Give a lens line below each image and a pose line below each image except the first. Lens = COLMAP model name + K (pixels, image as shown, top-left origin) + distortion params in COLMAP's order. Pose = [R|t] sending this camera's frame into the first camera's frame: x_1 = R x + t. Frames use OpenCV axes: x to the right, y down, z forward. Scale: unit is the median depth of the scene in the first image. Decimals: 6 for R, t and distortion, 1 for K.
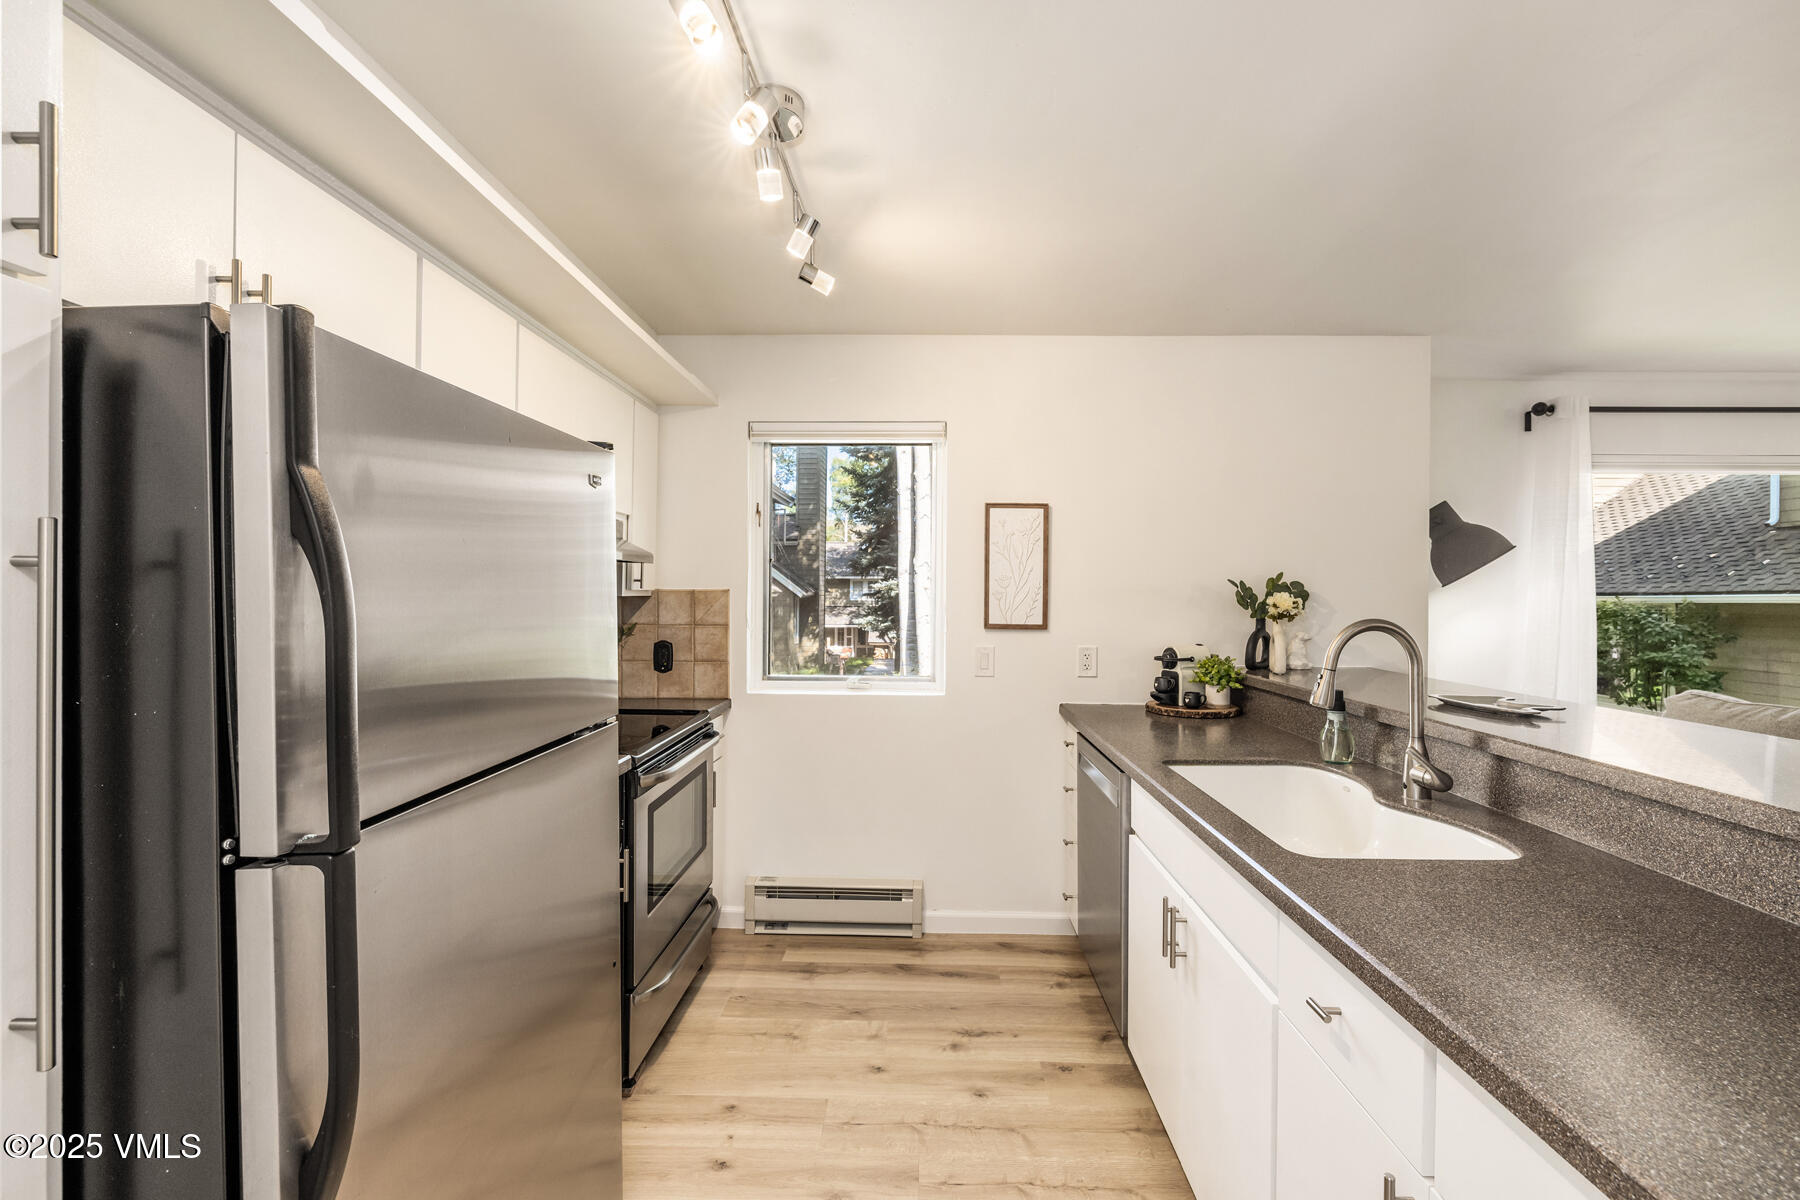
lens RADIAL K [[756.3, 0, 906.7], [0, 756.3, 594.7], [0, 0, 1]] dist [-0.000071, -0.000294]
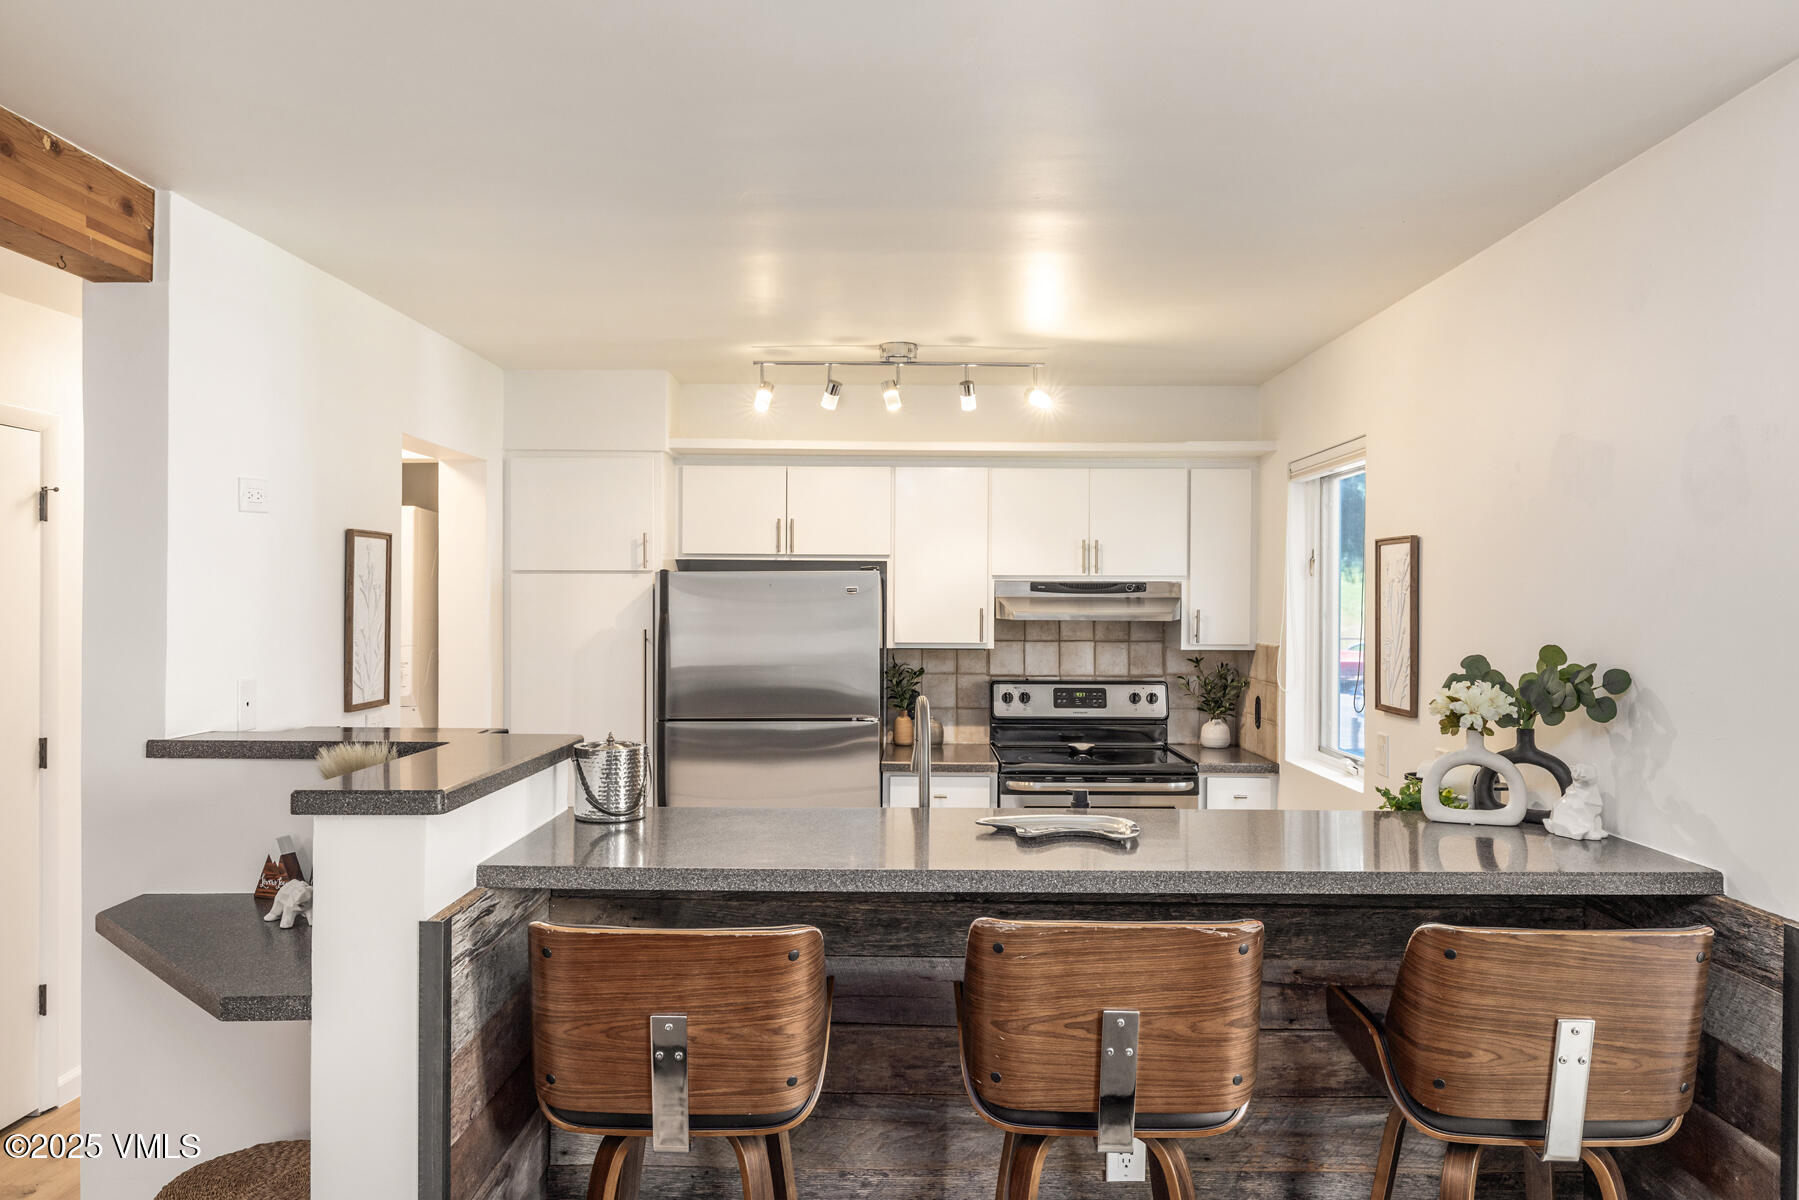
lens RADIAL K [[1252.7, 0, 907.0], [0, 1252.7, 605.6], [0, 0, 1]] dist [0.000221, -0.001457]
pose [[0.020492, -0.002166, -0.999788, 1.389308], [-0.007217, 0.999971, -0.002315, -0.053256], [0.999764, 0.007263, 0.020476, 0.547470]]
